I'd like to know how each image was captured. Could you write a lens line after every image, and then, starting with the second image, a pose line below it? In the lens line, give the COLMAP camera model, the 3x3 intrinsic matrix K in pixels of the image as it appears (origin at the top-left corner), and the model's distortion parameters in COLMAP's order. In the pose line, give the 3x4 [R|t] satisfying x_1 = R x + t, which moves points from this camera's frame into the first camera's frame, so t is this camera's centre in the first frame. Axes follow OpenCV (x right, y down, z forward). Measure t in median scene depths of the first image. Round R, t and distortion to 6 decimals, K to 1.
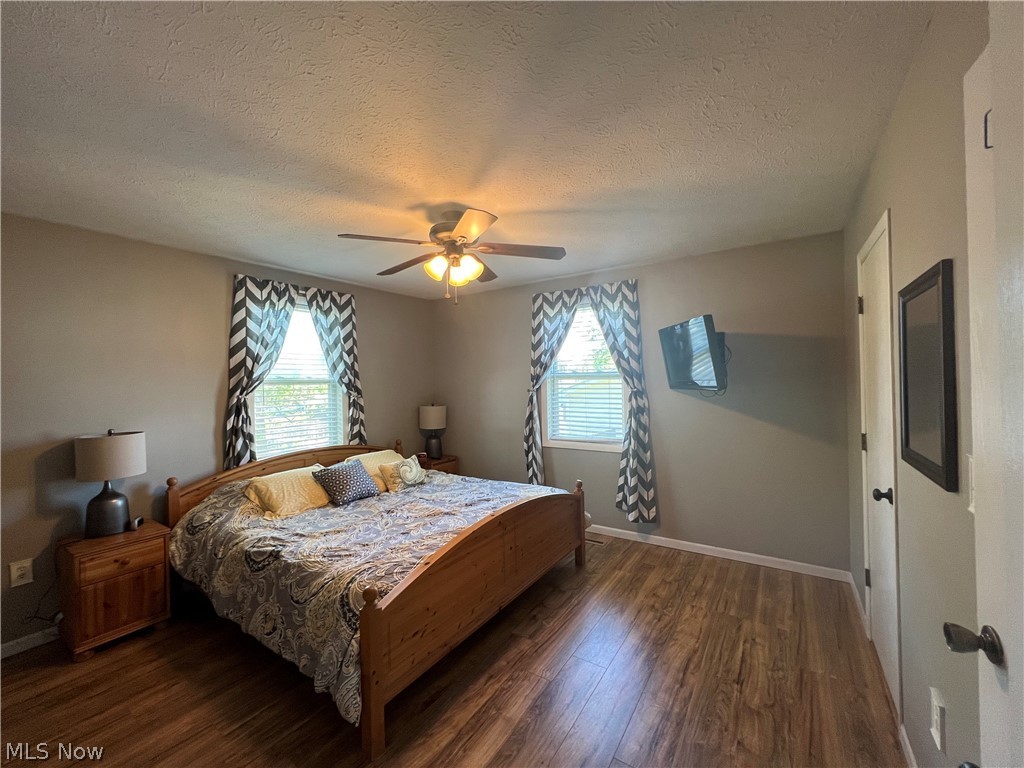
lens RADIAL K [[411.2, 0, 509.7], [0, 411.2, 379.9], [0, 0, 1]] dist [-0.003135, 0.000856]
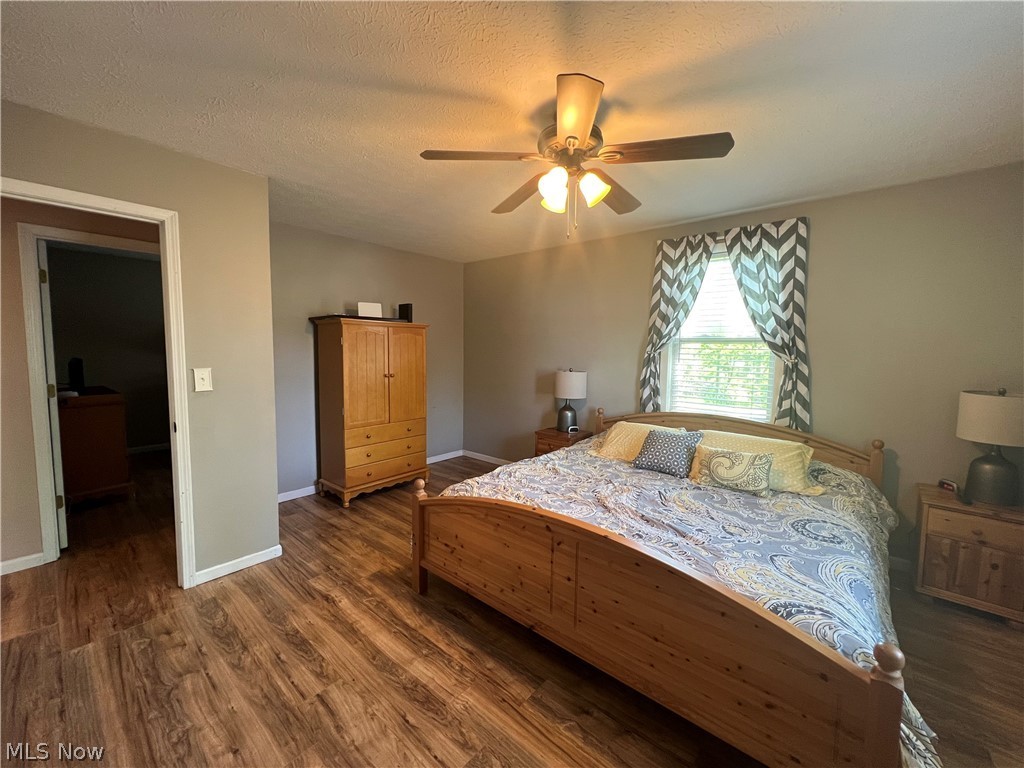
lens RADIAL K [[411.2, 0, 509.6], [0, 411.2, 378.3], [0, 0, 1]] dist [-0.003135, 0.000856]
pose [[-0.120863, 0.093841, -0.988224, 0.571025], [-0.007357, 0.995410, 0.095423, 0.007616], [0.992642, 0.018803, -0.119618, 0.837810]]
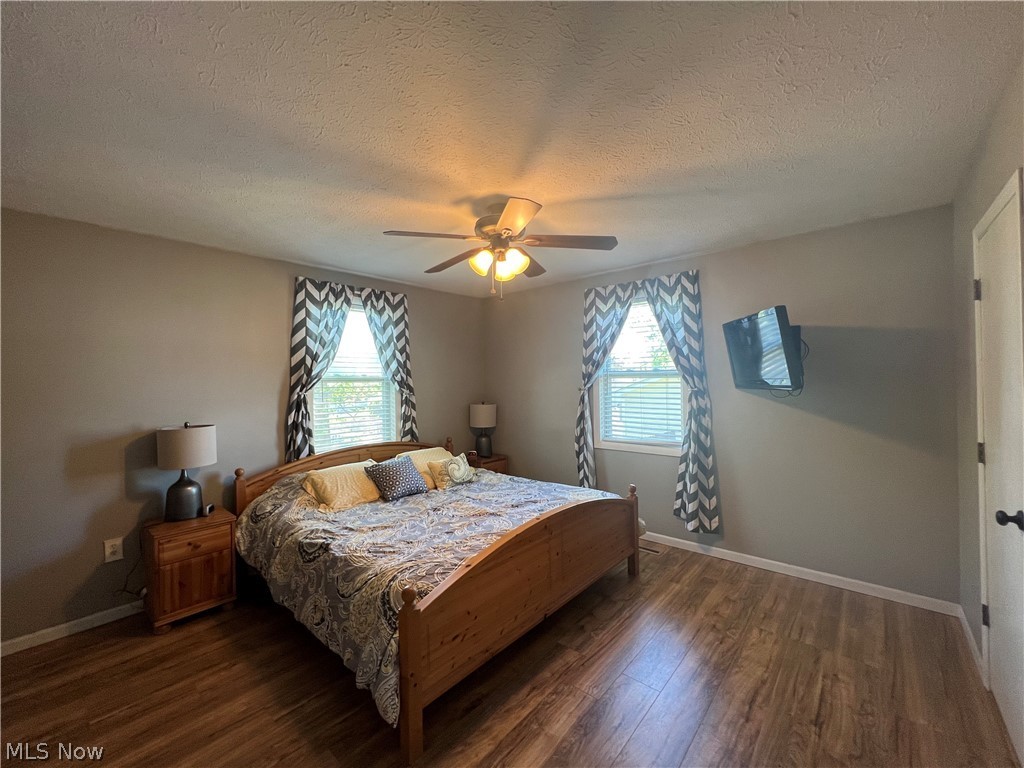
lens RADIAL K [[411.2, 0, 509.8], [0, 411.2, 379.9], [0, 0, 1]] dist [-0.003135, 0.000856]
pose [[0.991151, 0.003563, -0.132688, 0.015874], [-0.003321, 0.999992, 0.002044, 0.003039], [0.132694, -0.001585, 0.991156, 0.032953]]
